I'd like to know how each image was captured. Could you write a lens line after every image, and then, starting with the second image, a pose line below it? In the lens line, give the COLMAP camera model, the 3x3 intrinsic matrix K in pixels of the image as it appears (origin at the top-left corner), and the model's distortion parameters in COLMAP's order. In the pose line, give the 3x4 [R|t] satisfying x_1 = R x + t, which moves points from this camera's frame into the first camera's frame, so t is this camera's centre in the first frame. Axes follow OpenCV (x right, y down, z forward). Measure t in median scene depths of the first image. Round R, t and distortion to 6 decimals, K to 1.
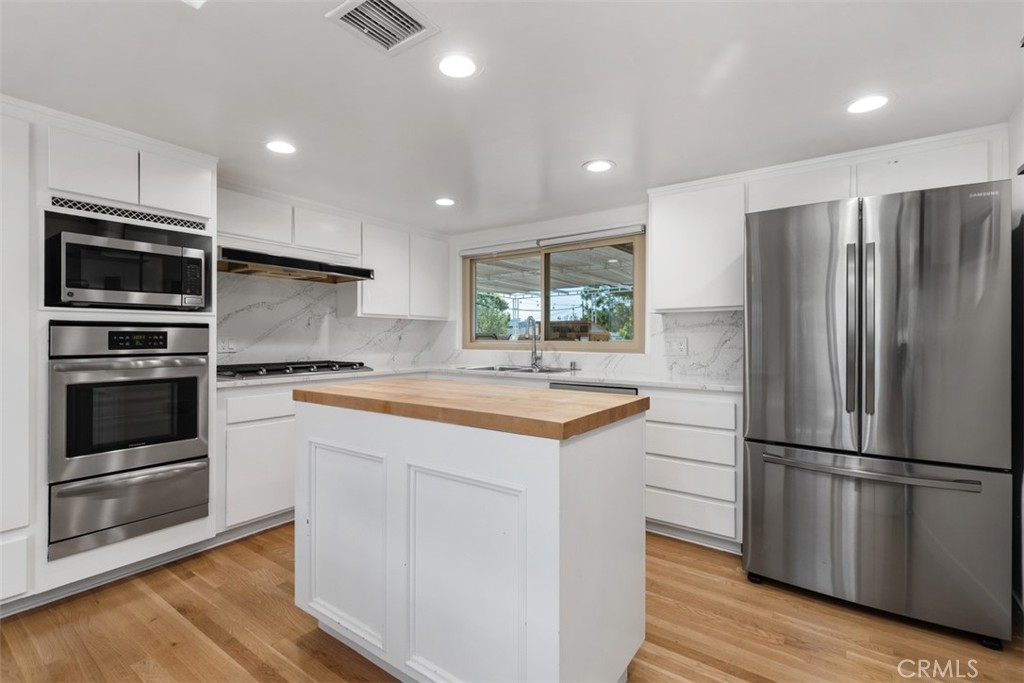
lens RADIAL K [[473.6, 0, 508.0], [0, 473.6, 335.9], [0, 0, 1]] dist [0.011531, -0.003949]
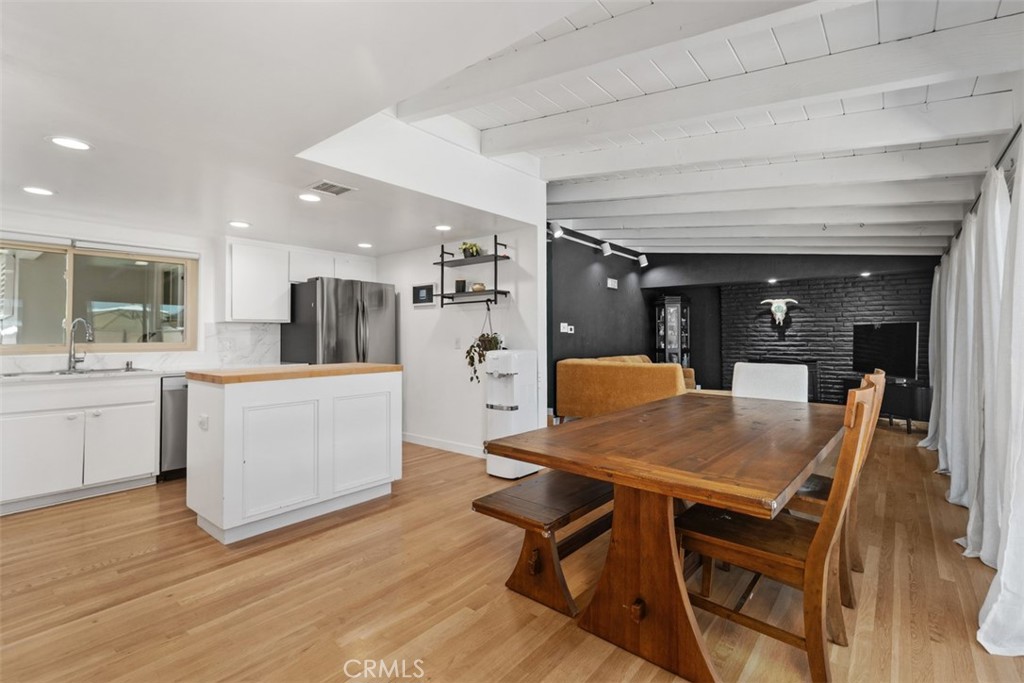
lens RADIAL K [[473.6, 0, 518.5], [0, 473.6, 323.7], [0, 0, 1]] dist [0.011531, -0.003949]
pose [[0.059115, 0.026694, 0.997894, -1.536165], [0.003650, 0.999630, -0.026957, 0.000885], [-0.998245, 0.005236, 0.058996, 0.045753]]
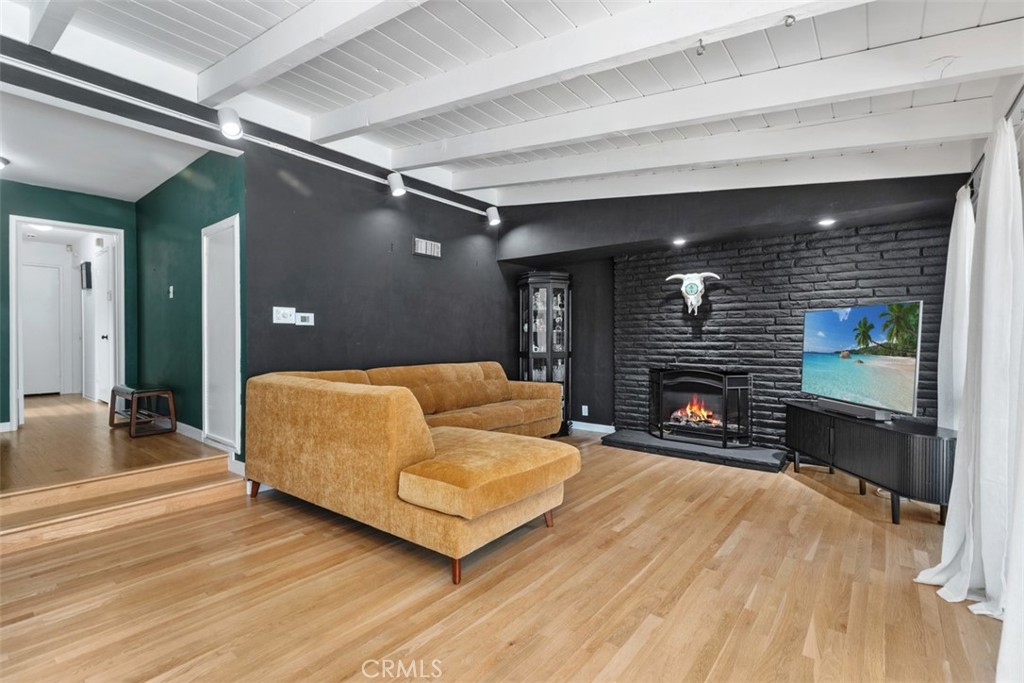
lens RADIAL K [[473.6, 0, 507.5], [0, 473.6, 342.2], [0, 0, 1]] dist [0.011531, -0.003949]
pose [[0.054065, -0.010924, 0.998478, -0.143610], [0.003205, 0.999937, 0.010766, 0.024061], [-0.998532, 0.002618, 0.054097, -0.944944]]
